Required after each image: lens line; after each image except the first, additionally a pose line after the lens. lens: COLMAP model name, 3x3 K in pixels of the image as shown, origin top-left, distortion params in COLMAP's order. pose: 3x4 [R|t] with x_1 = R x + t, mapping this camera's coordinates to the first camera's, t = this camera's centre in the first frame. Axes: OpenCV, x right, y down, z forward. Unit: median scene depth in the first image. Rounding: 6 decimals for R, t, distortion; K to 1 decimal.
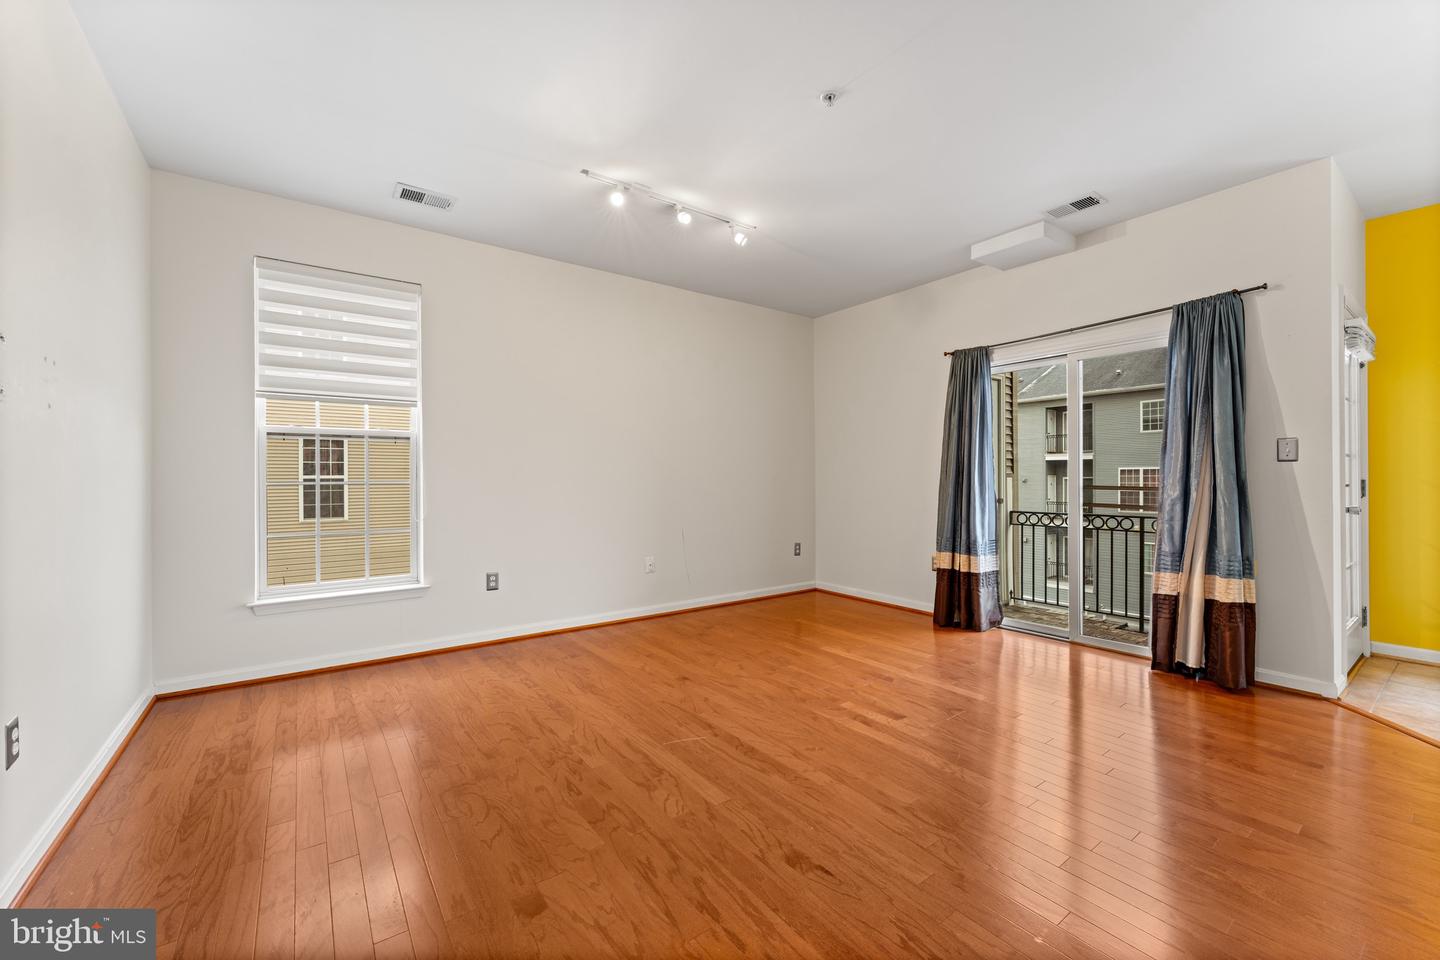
lens RADIAL K [[573.2, 0, 718.5], [0, 573.2, 483.2], [0, 0, 1]] dist [0.000405, 0.000295]
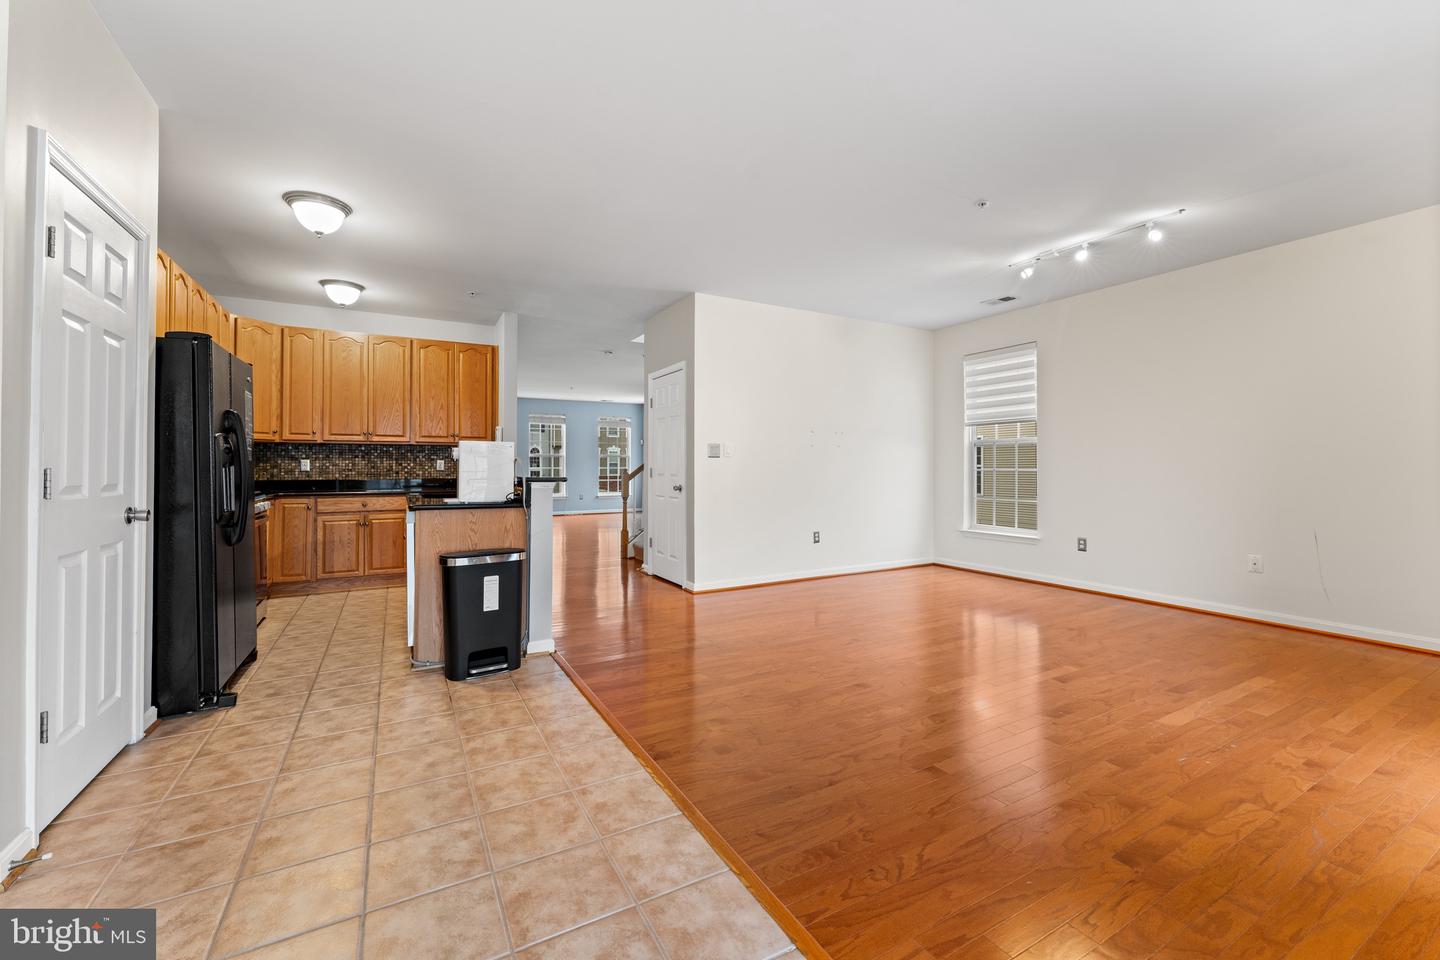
lens RADIAL K [[583.9, 0, 729.4], [0, 583.9, 454.8], [0, 0, 1]] dist [0.013533, 0.000032]
pose [[-0.105334, -0.018900, -0.994257, 1.147254], [-0.006462, 0.999811, -0.018321, -0.008526], [0.994416, 0.004495, -0.105436, 0.349866]]
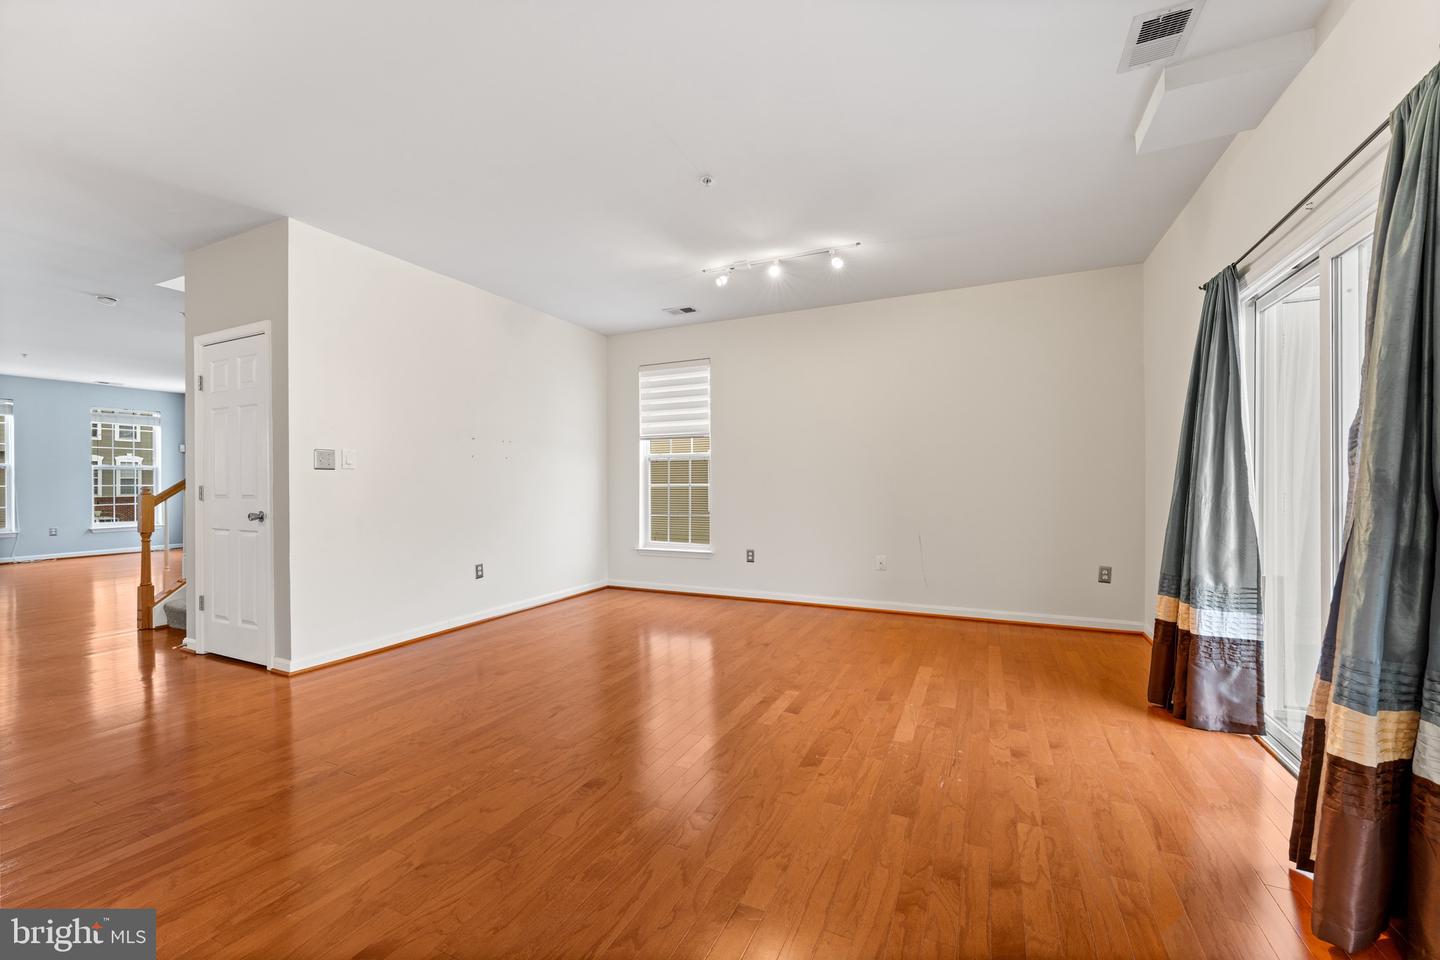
lens RADIAL K [[573.2, 0, 718.5], [0, 573.2, 483.2], [0, 0, 1]] dist [0.000405, 0.000295]
pose [[0.475878, 0.001687, -0.879510, 0.871435], [-0.003525, 0.999994, 0.000011, -0.007399], [0.879504, 0.003095, 0.475881, 0.281514]]
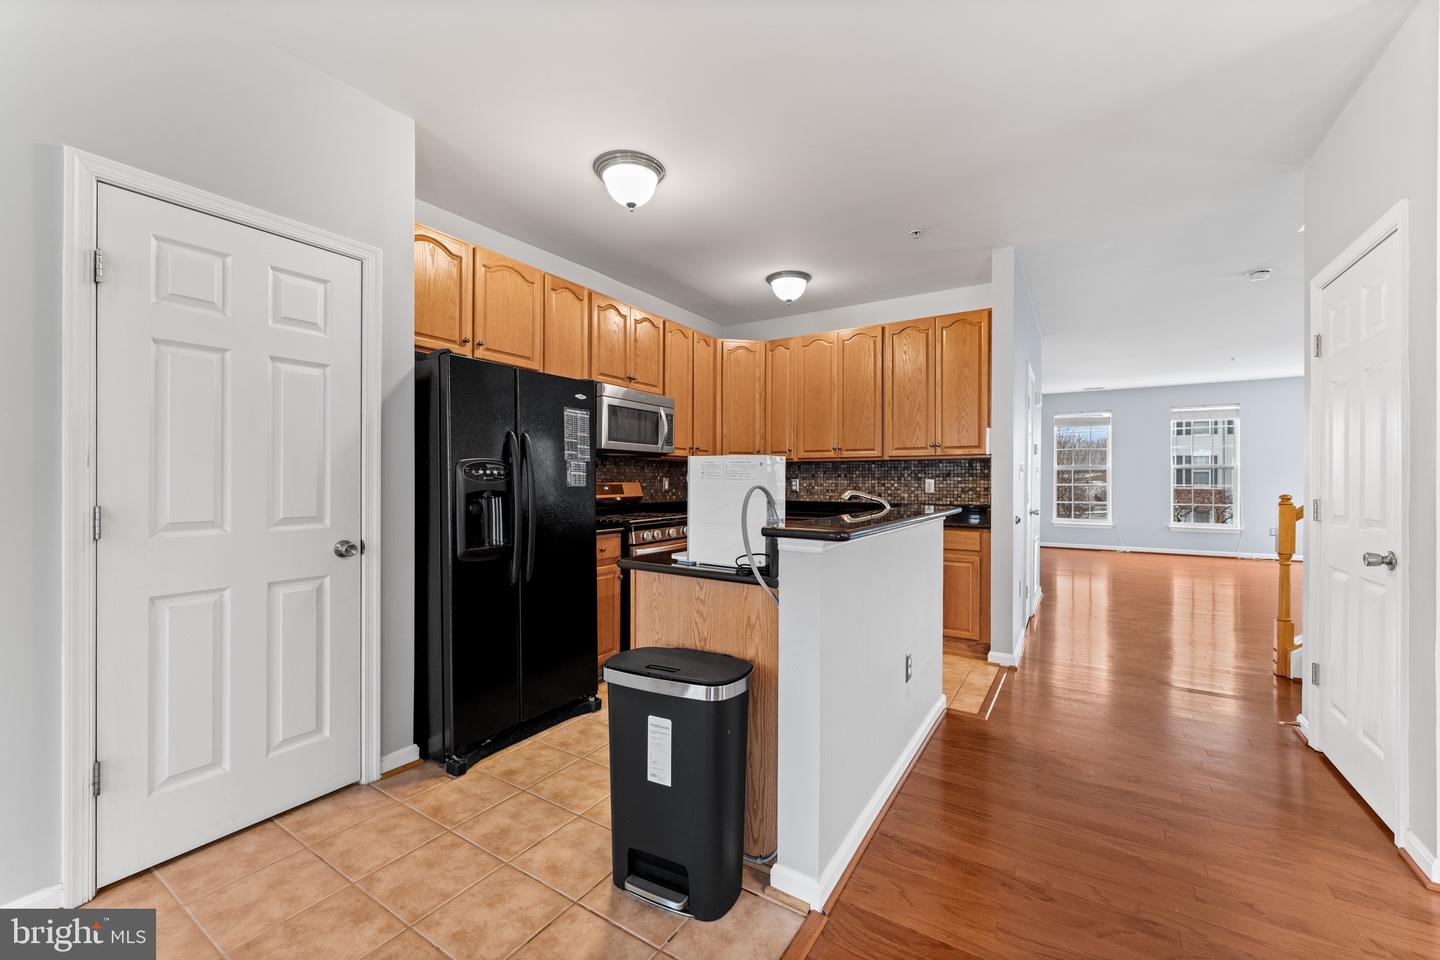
lens RADIAL K [[568.0, 0, 725.5], [0, 568.0, 475.3], [0, 0, 1]] dist [-0.002587, 0.000203]
pose [[-0.931896, -0.000433, -0.362725, 0.435540], [-0.001179, 0.999998, 0.001836, -0.028159], [0.362724, 0.002139, -0.931894, 0.330948]]
